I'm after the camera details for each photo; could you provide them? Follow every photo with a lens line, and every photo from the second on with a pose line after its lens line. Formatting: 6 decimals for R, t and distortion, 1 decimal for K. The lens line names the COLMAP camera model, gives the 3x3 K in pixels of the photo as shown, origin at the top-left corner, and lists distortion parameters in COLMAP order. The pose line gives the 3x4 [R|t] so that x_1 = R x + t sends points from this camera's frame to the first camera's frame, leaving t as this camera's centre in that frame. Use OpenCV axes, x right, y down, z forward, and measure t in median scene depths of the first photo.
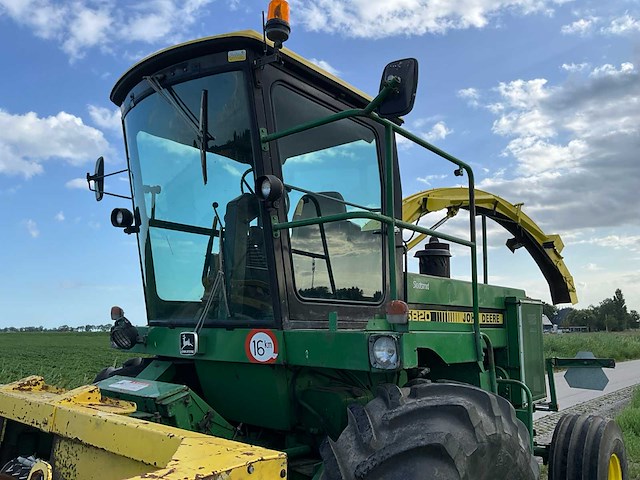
lens RADIAL K [[536.5, 0, 304.9], [0, 536.5, 259.0], [0, 0, 1]] dist [0.073377, -0.135861]
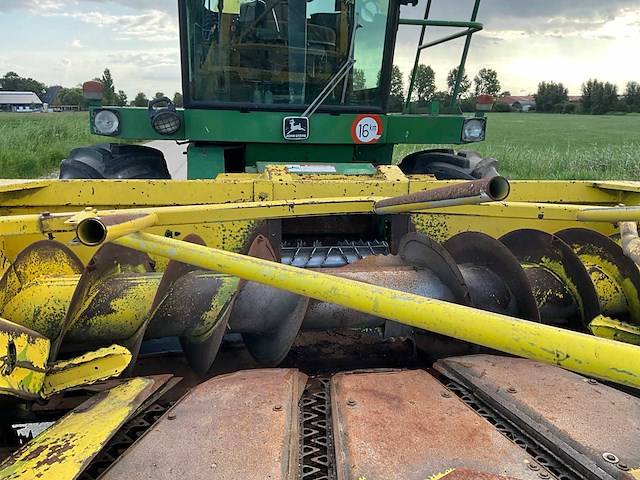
lens RADIAL K [[536.5, 0, 321.8], [0, 536.5, 247.0], [0, 0, 1]] dist [0.073377, -0.135861]
pose [[0.626353, -0.190265, 0.755963, -0.965858], [-0.103015, 0.941050, 0.322201, 0.032624], [-0.772703, -0.279687, 0.569829, 0.300035]]
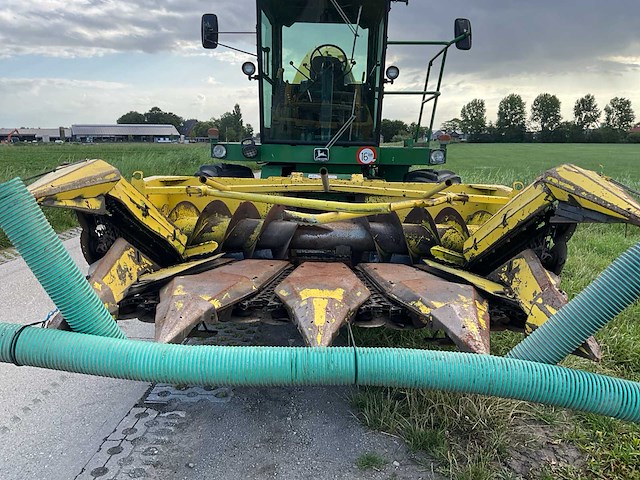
lens RADIAL K [[536.5, 0, 319.5], [0, 536.5, 248.1], [0, 0, 1]] dist [0.073377, -0.135861]
pose [[0.778177, -0.121103, 0.616259, -1.300829], [-0.083179, 0.952717, 0.292254, -0.065068], [-0.622513, -0.278684, 0.731309, -0.366902]]
